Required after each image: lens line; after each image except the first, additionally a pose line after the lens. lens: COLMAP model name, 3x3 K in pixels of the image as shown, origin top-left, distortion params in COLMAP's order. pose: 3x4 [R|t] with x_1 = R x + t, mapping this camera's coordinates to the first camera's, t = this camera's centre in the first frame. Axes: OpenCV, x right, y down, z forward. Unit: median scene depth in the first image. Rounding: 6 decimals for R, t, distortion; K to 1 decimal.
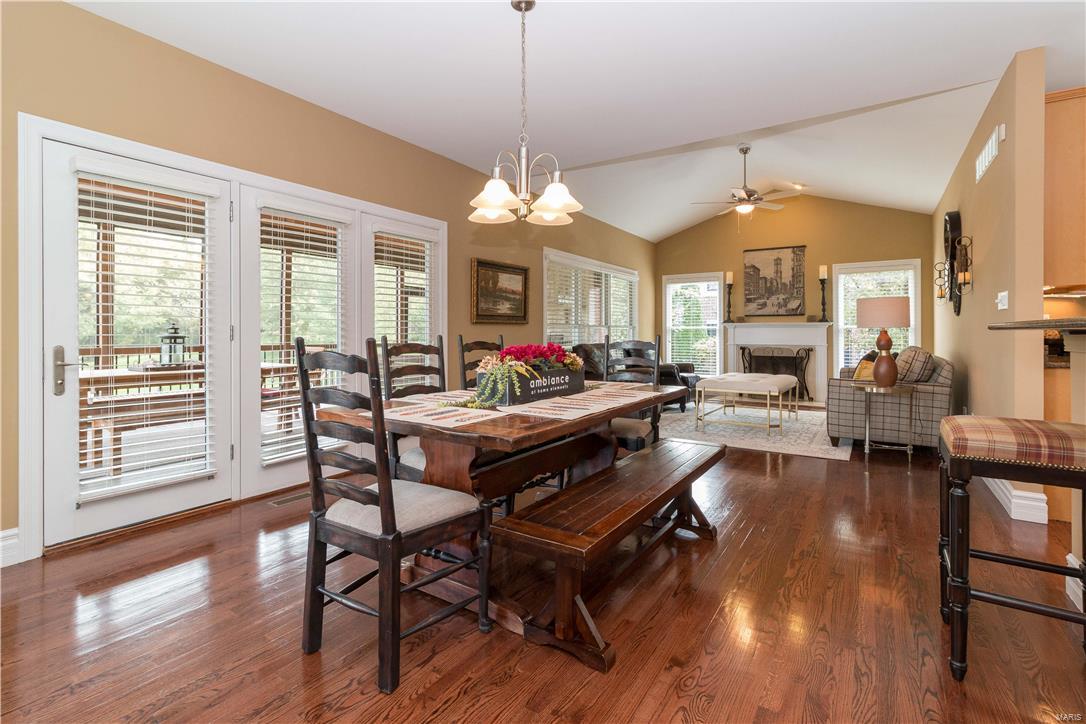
lens RADIAL K [[501.5, 0, 556.1], [0, 501.5, 336.6], [0, 0, 1]] dist [-0.001976, 0.000823]
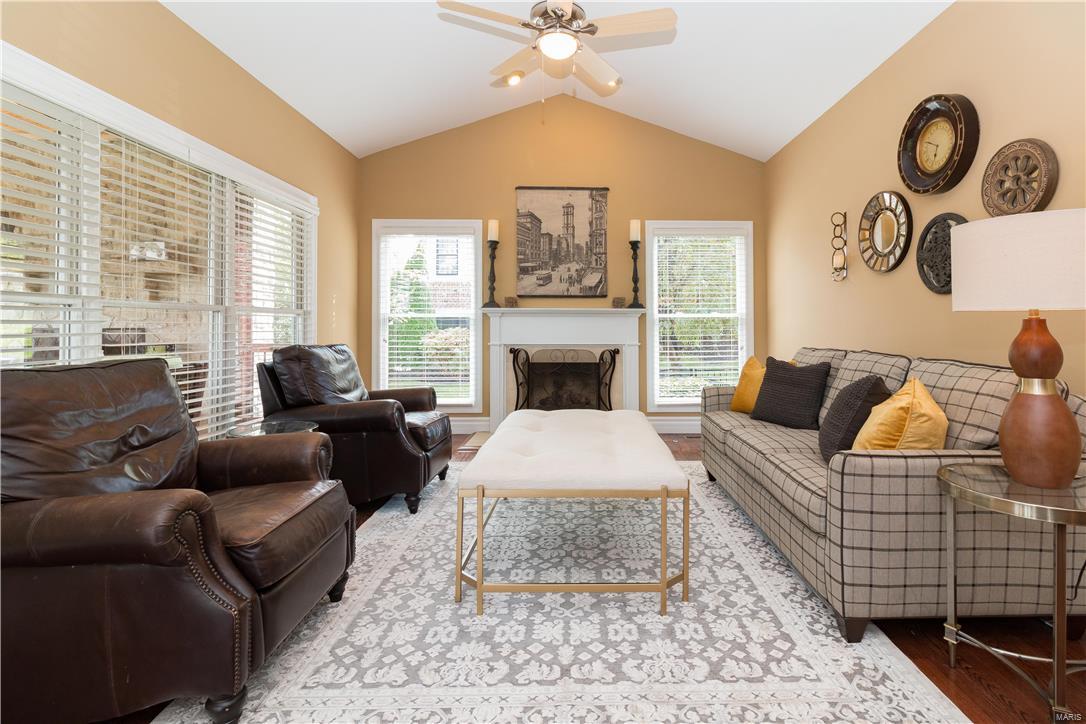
lens RADIAL K [[501.5, 0, 575.5], [0, 501.5, 326.3], [0, 0, 1]] dist [-0.001976, 0.000823]
pose [[0.838587, 0.001918, 0.544765, 0.111472], [-0.000558, 0.999996, -0.002662, -0.004084], [-0.544768, 0.001929, 0.838585, 0.471515]]
